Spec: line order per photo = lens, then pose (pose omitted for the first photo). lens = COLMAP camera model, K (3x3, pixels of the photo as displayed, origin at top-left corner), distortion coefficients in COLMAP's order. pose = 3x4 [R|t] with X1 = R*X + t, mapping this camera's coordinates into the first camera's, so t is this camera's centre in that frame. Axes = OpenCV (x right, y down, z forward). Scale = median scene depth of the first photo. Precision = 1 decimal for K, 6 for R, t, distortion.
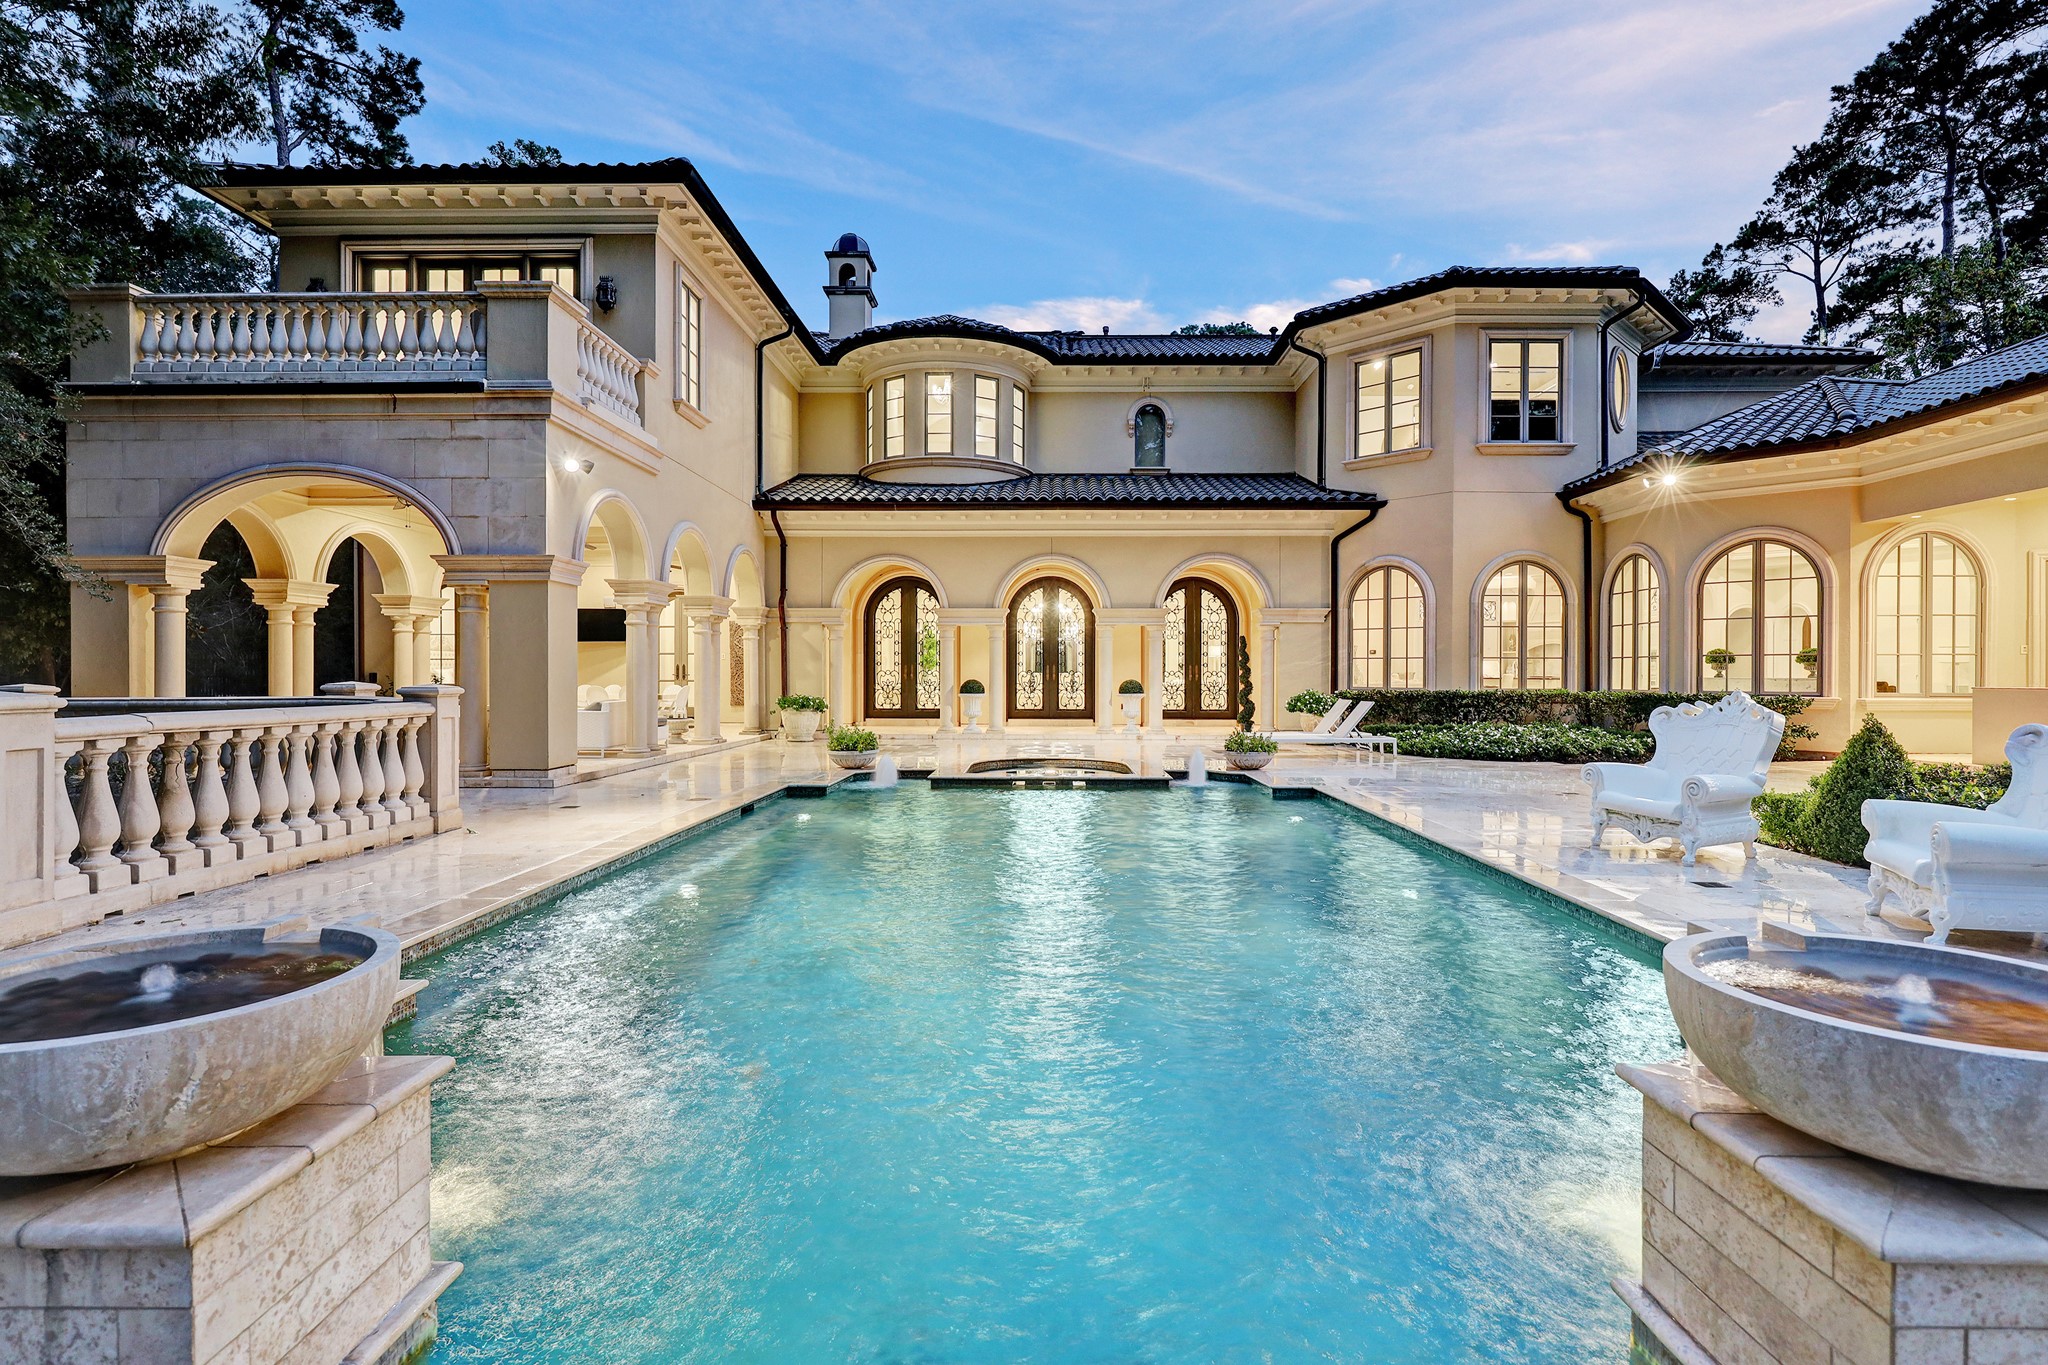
lens RADIAL K [[991.7, 0, 1024.0], [0, 991.7, 682.5], [0, 0, 1]] dist [0.002333, -0.002164]
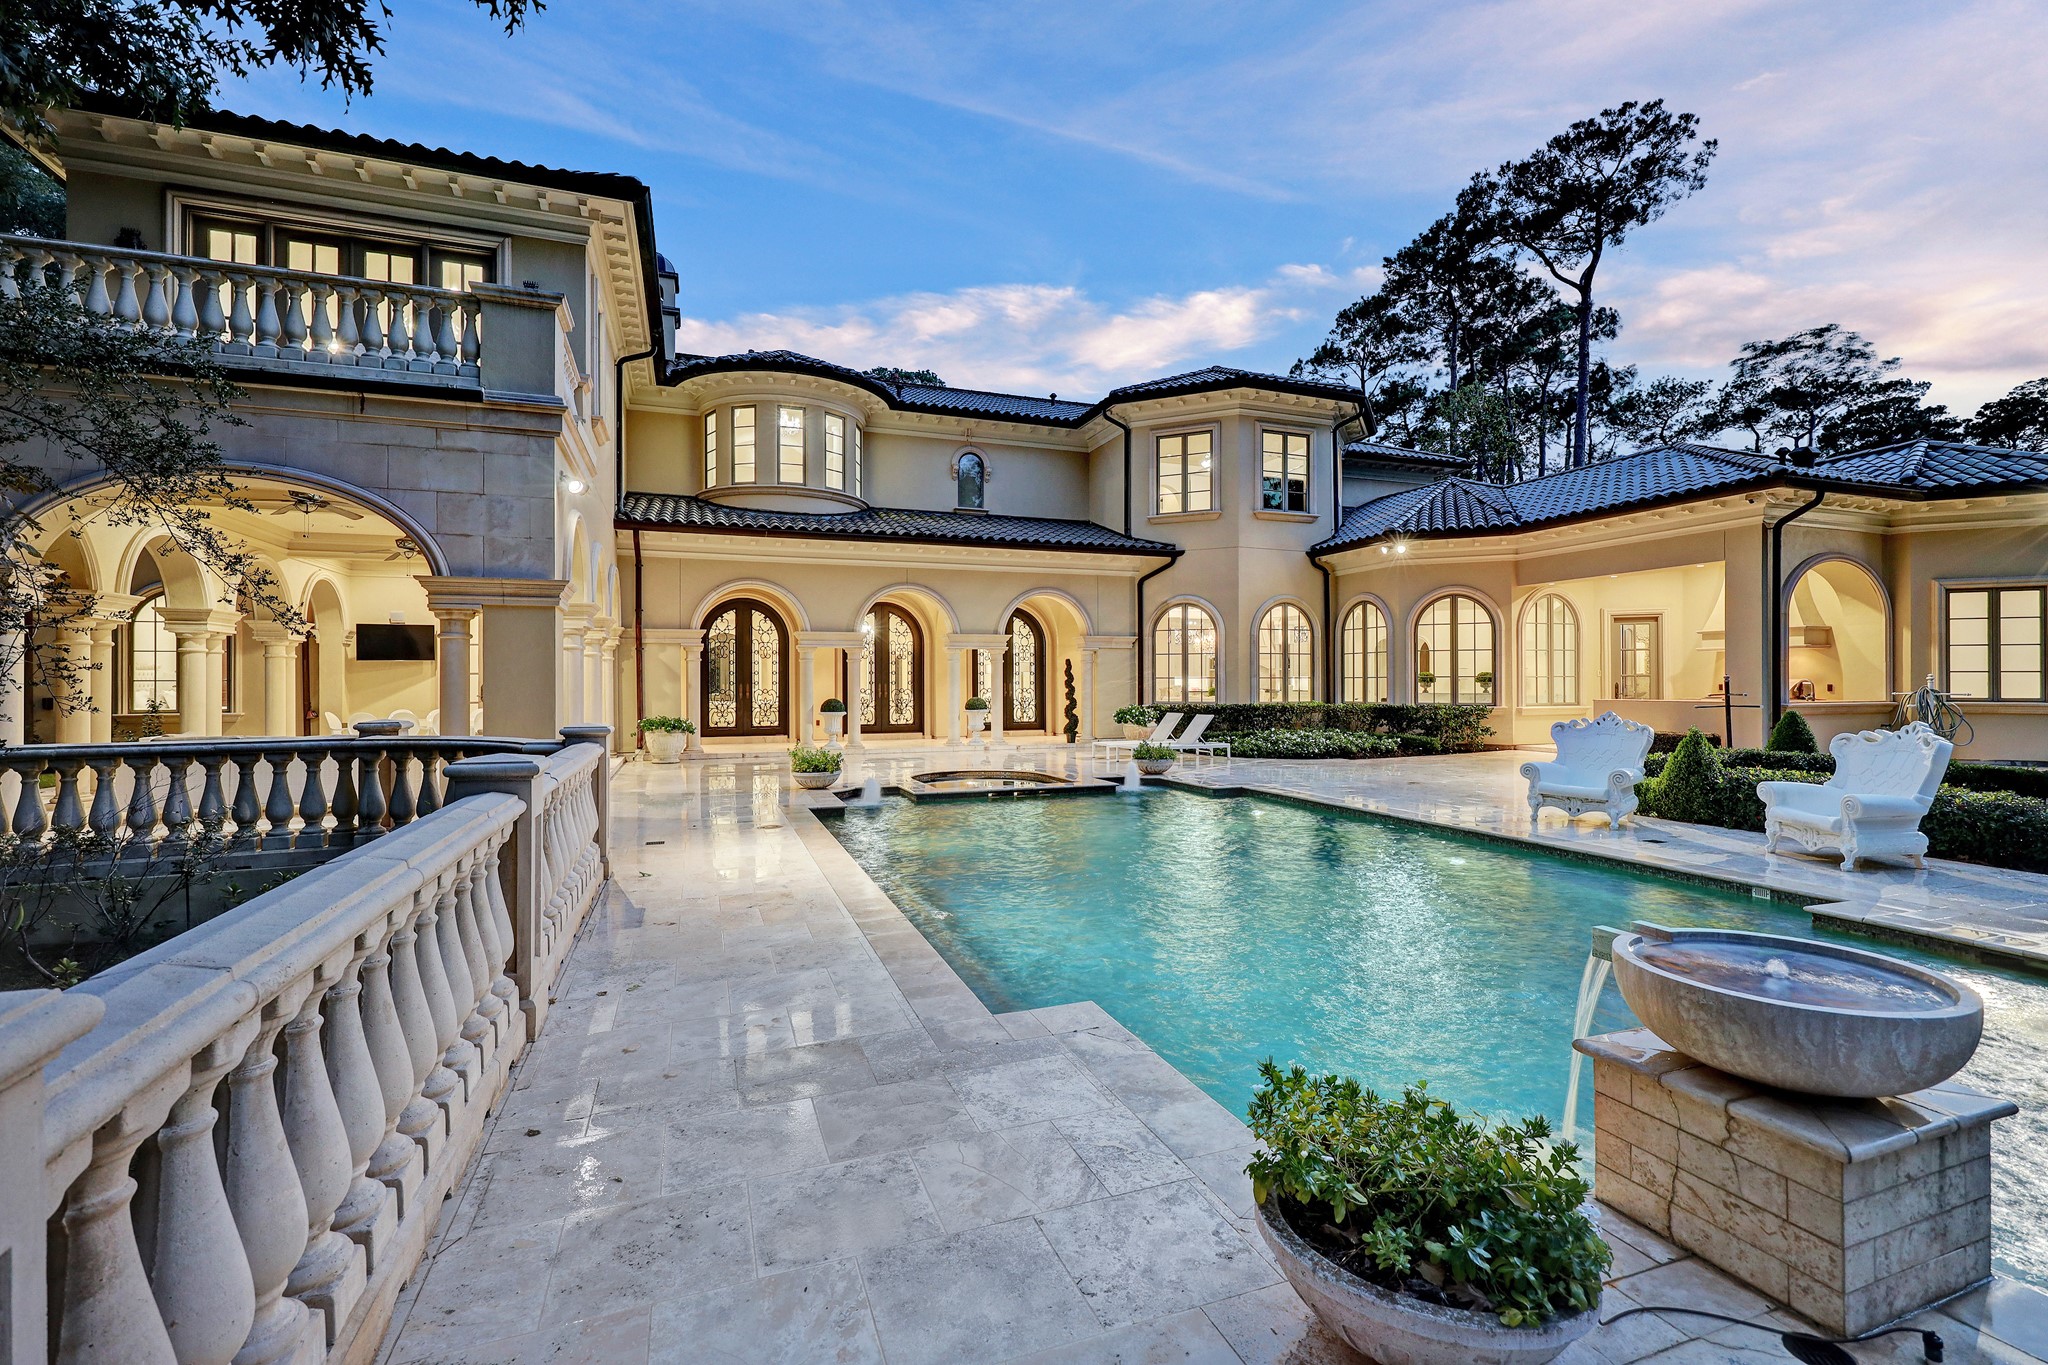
lens RADIAL K [[911.0, 0, 1024.0], [0, 911.0, 682.5], [0, 0, 1]] dist [0.000151, -0.000382]
pose [[0.932231, -0.005238, 0.361825, -0.232174], [0.008583, 0.999934, -0.007640, -0.012066], [-0.361761, 0.010228, 0.932215, 0.016019]]
